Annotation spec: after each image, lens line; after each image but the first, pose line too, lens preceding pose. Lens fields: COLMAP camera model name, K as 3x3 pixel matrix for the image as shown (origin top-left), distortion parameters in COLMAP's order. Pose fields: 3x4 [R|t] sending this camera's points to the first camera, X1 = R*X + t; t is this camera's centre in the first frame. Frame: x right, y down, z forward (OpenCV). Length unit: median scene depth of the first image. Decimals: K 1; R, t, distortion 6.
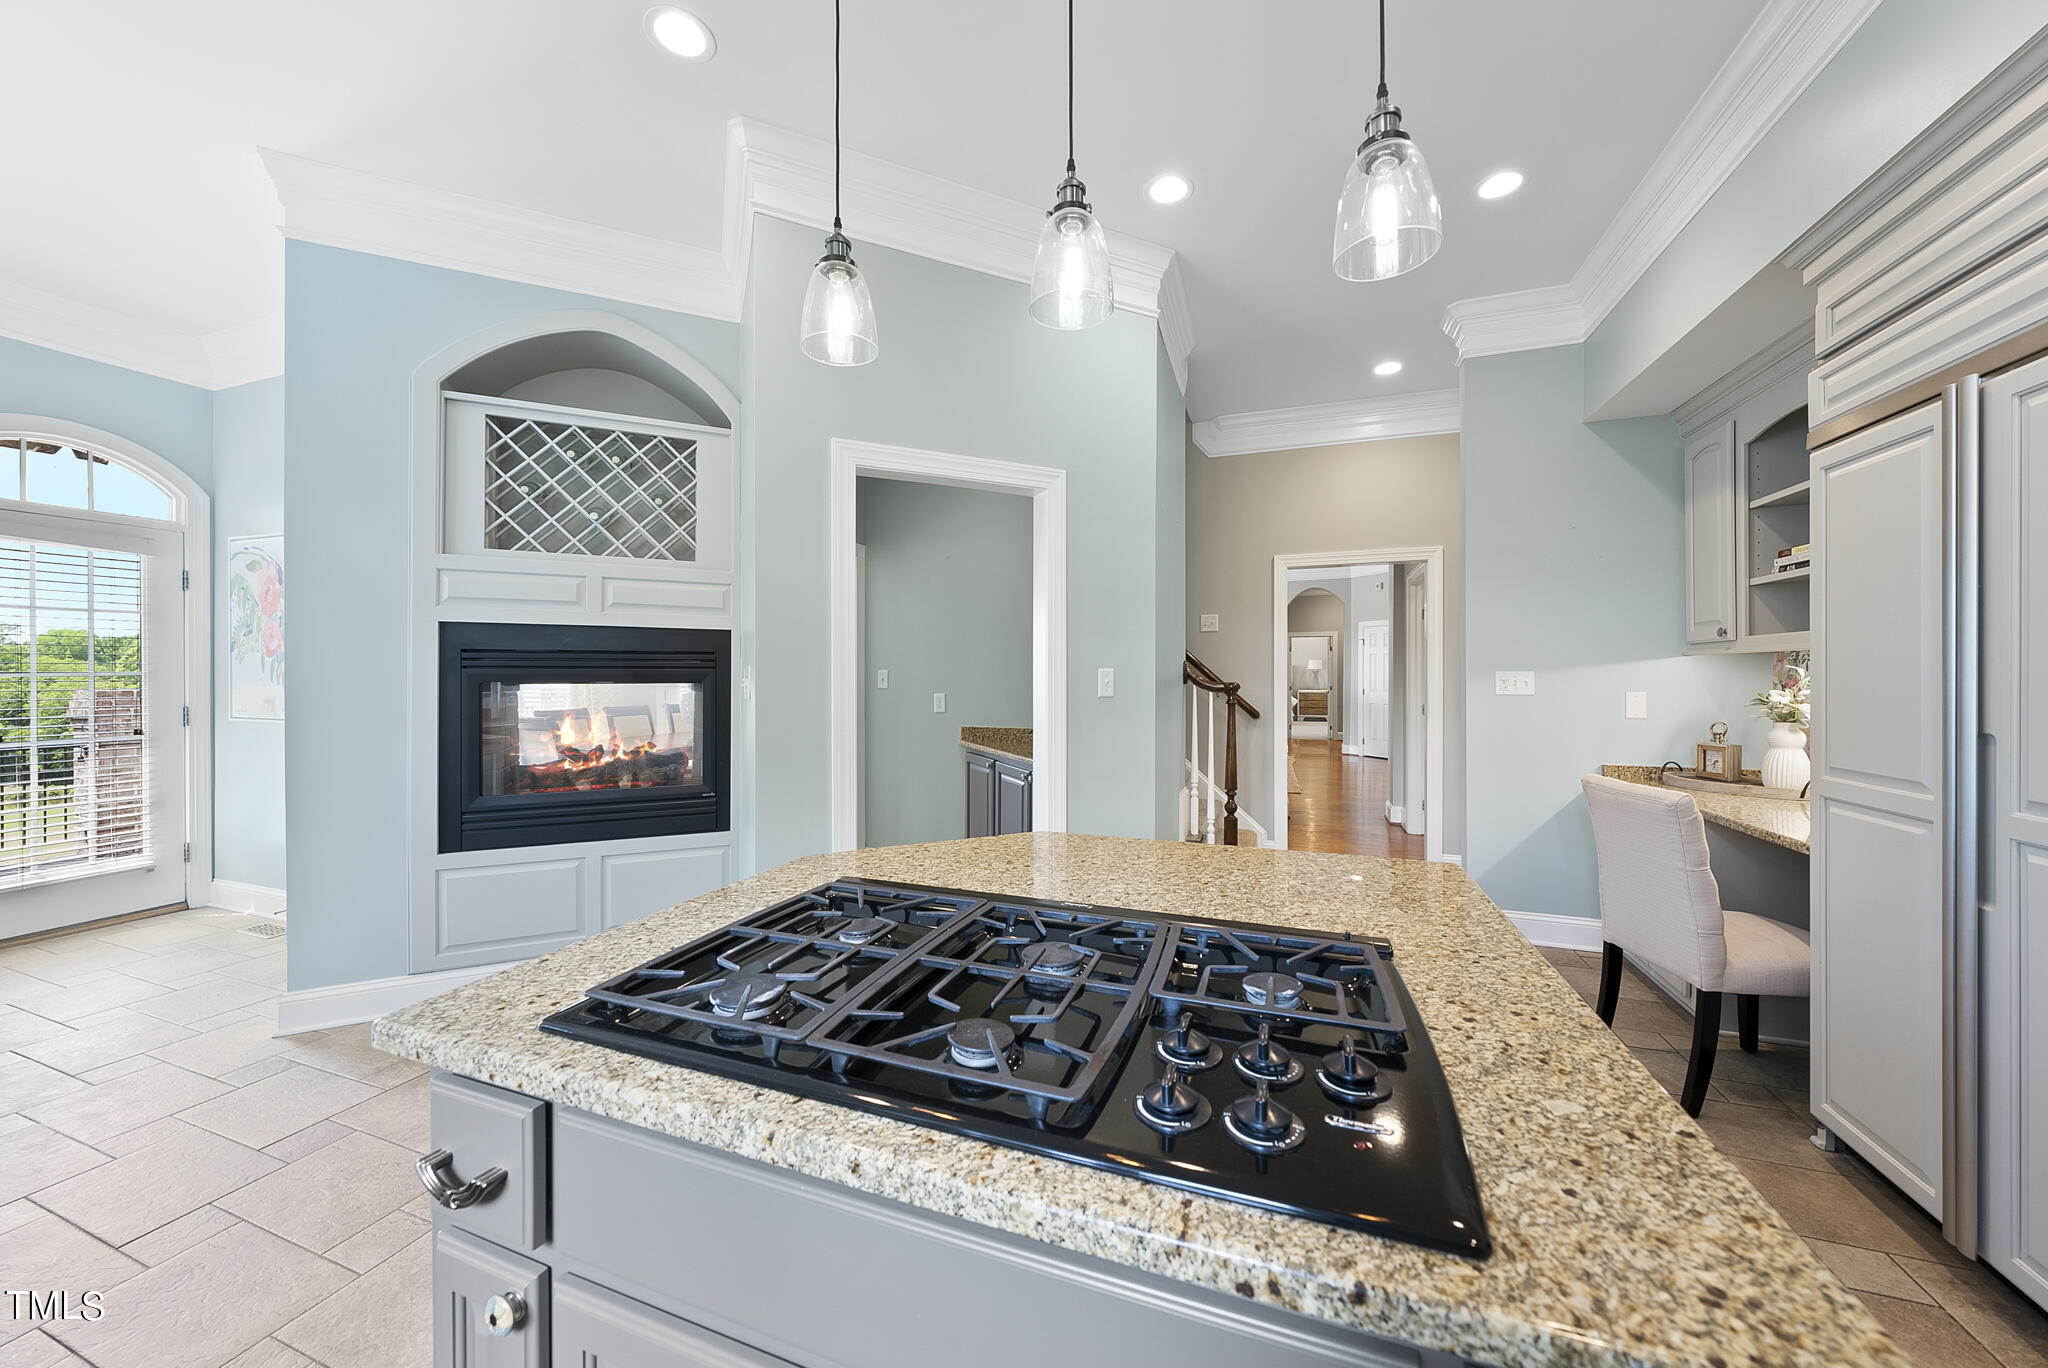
lens RADIAL K [[726.0, 0, 1020.0], [0, 726.0, 680.1], [0, 0, 1]] dist [0.000292, 0.000008]
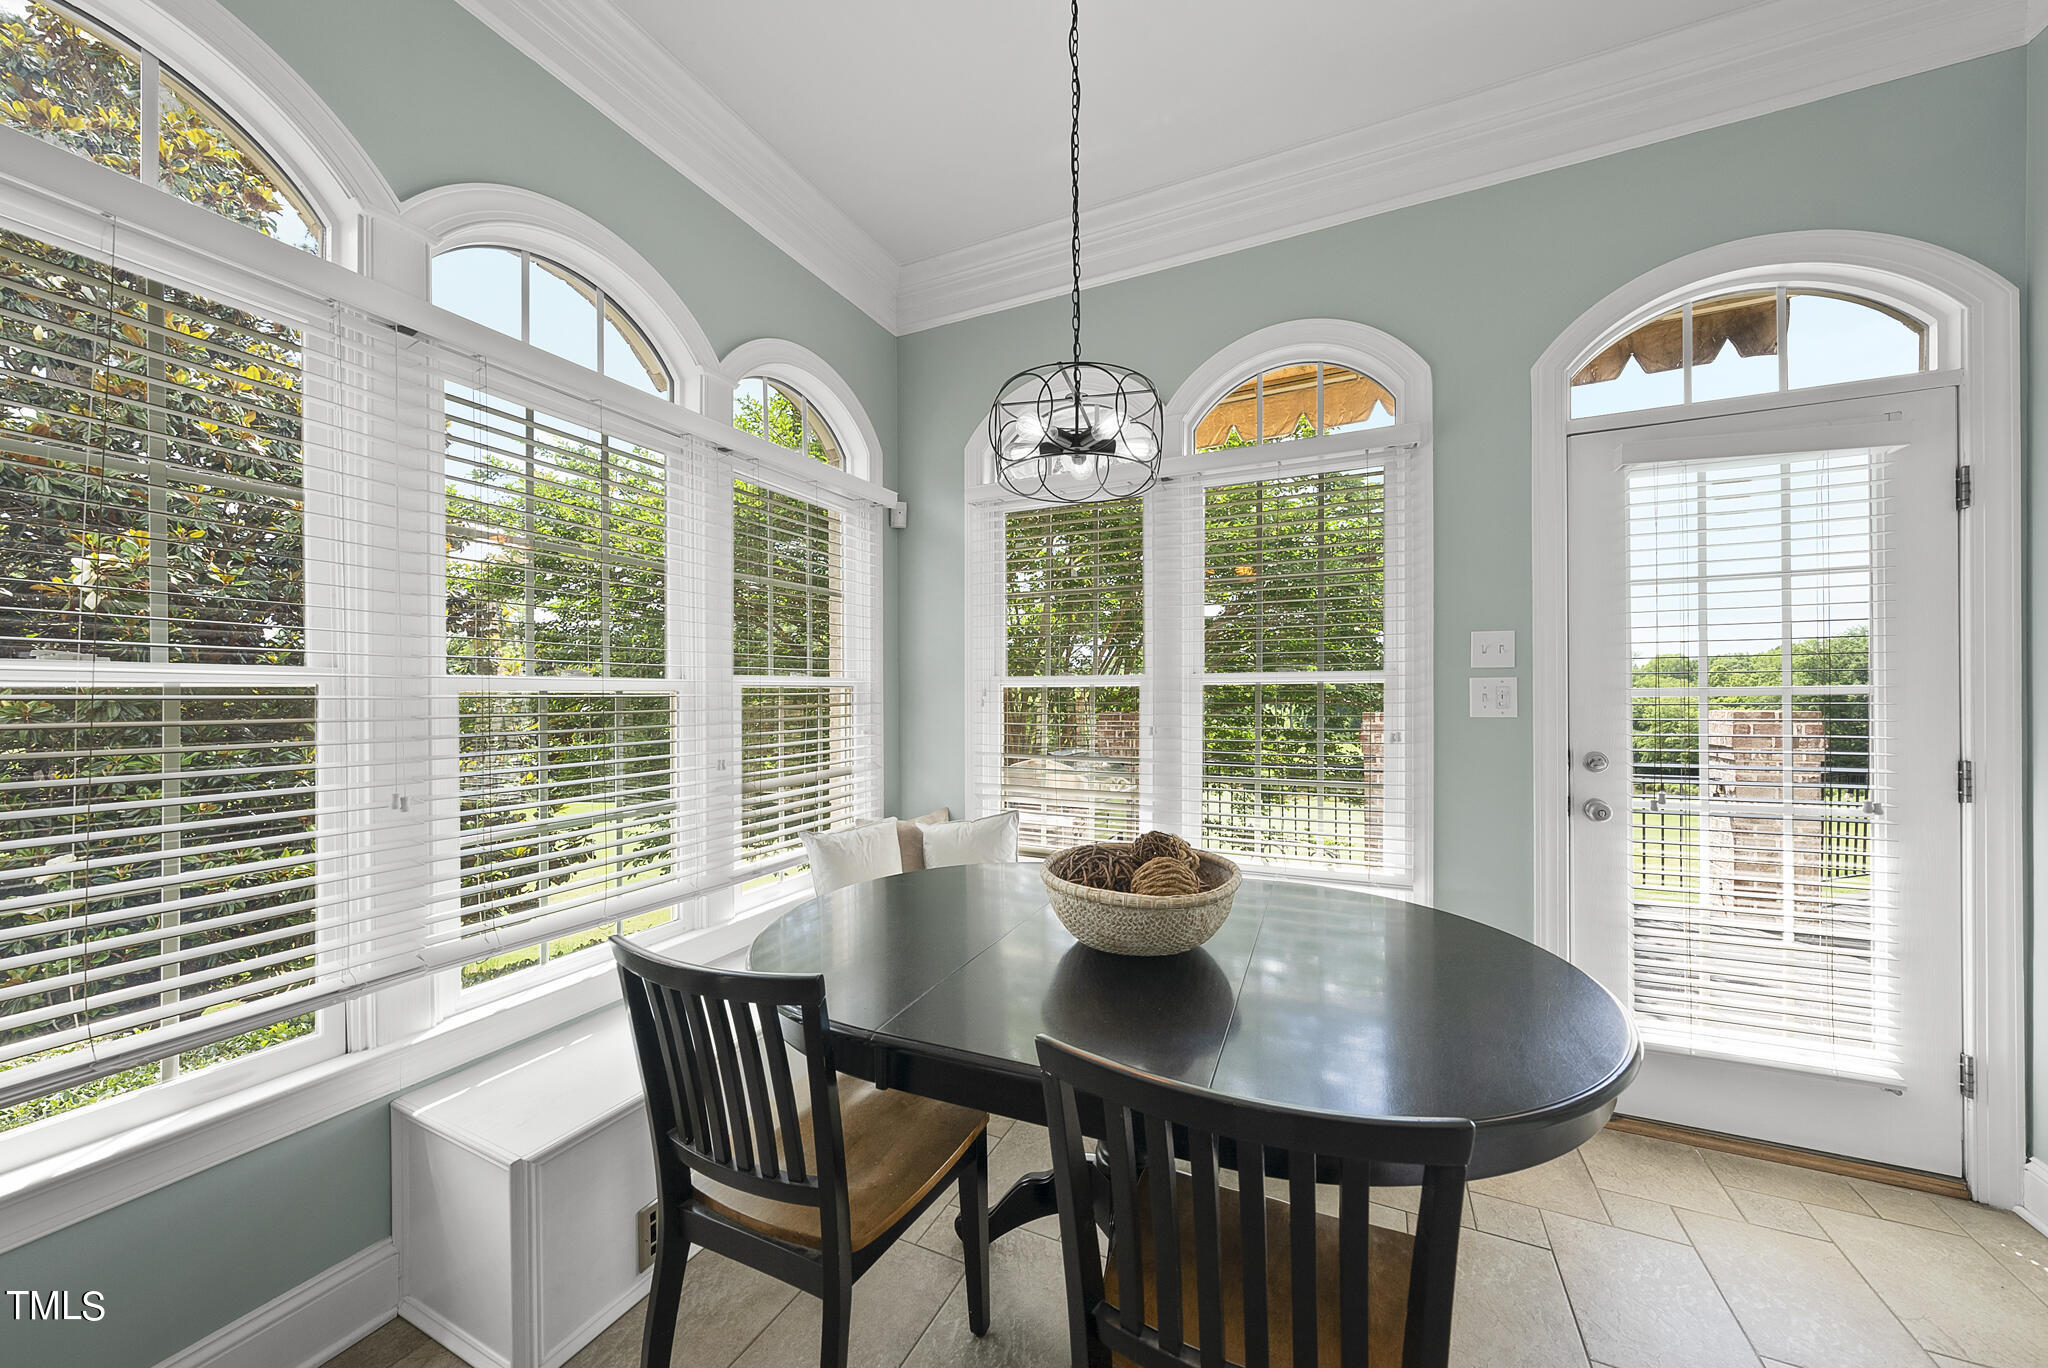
lens RADIAL K [[726.0, 0, 1027.4], [0, 726.0, 687.7], [0, 0, 1]] dist [0.000292, 0.000008]
pose [[-0.081233, 0.002029, -0.996693, -0.636467], [0.003160, 0.999993, 0.001778, -0.012153], [0.996690, -0.003005, -0.081239, 0.439853]]
